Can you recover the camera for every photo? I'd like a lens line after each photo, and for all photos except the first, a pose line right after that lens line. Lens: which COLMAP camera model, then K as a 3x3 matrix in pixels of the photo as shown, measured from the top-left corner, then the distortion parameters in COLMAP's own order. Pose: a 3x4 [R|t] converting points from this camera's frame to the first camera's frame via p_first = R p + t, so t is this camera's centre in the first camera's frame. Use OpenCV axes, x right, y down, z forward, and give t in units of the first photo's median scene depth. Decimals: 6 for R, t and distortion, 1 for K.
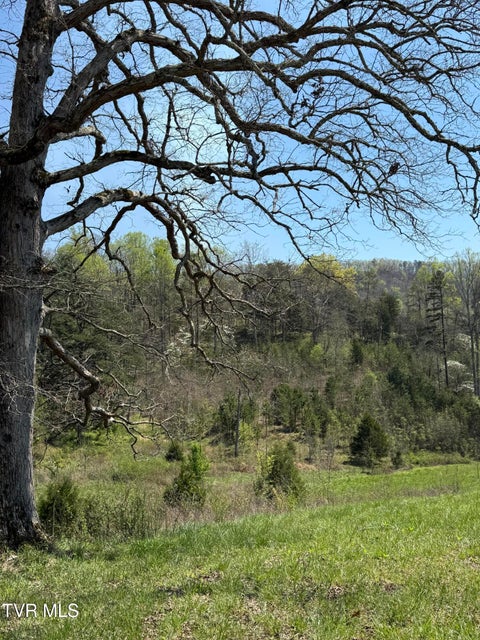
lens RADIAL K [[642.5, 0, 236.7], [0, 642.5, 322.8], [0, 0, 1]] dist [0.100142, 0.000000]
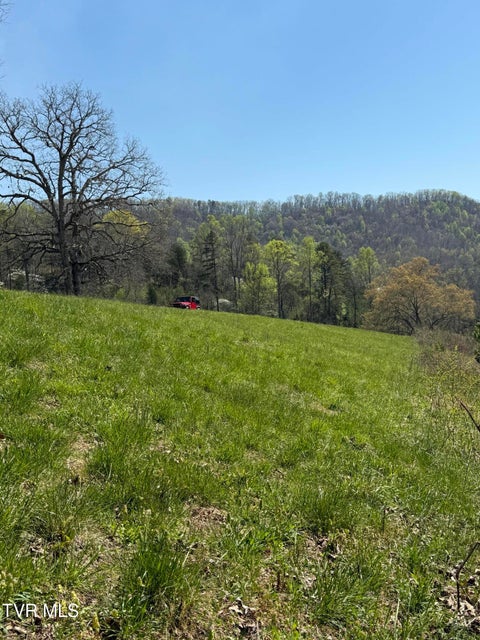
lens RADIAL K [[695.3, 0, 219.0], [0, 695.3, 333.7], [0, 0, 1]] dist [0.075537, 0.000000]
pose [[0.961850, -0.046868, 0.269533, -0.568404], [0.019359, 0.994407, 0.103828, -0.170708], [-0.272891, -0.094649, 0.957378, -3.396373]]
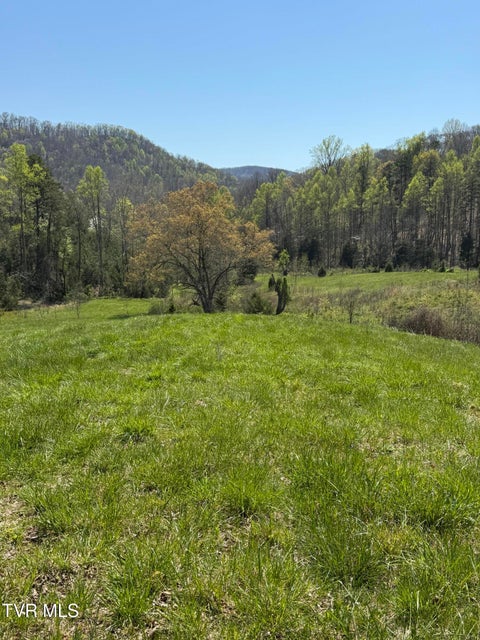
lens RADIAL K [[642.5, 0, 241.8], [0, 642.5, 328.1], [0, 0, 1]] dist [0.100142, 0.000000]
pose [[0.708601, -0.100261, 0.698450, 0.294622], [-0.051662, 0.979825, 0.193066, 0.013818], [-0.703715, -0.172890, 0.689125, 0.044903]]
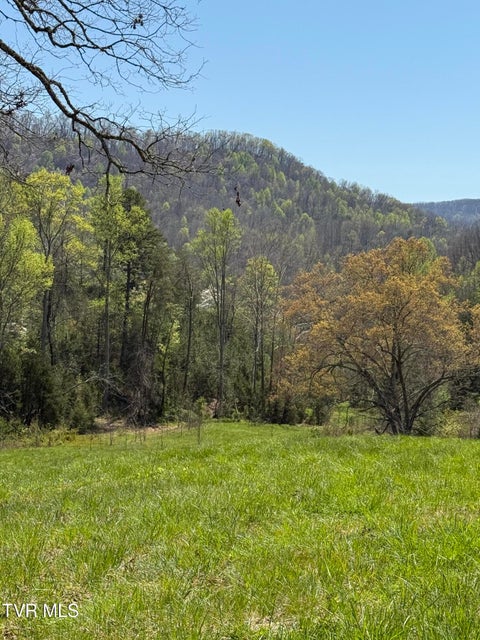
lens RADIAL K [[1167.9, 0, 237.4], [0, 1167.9, 317.1], [0, 0, 1]] dist [0.158182, 0.000000]
pose [[0.822379, 0.026173, 0.568338, -0.308176], [-0.074305, 0.995326, 0.061683, -0.048147], [-0.564067, -0.092957, 0.820480, -0.425139]]
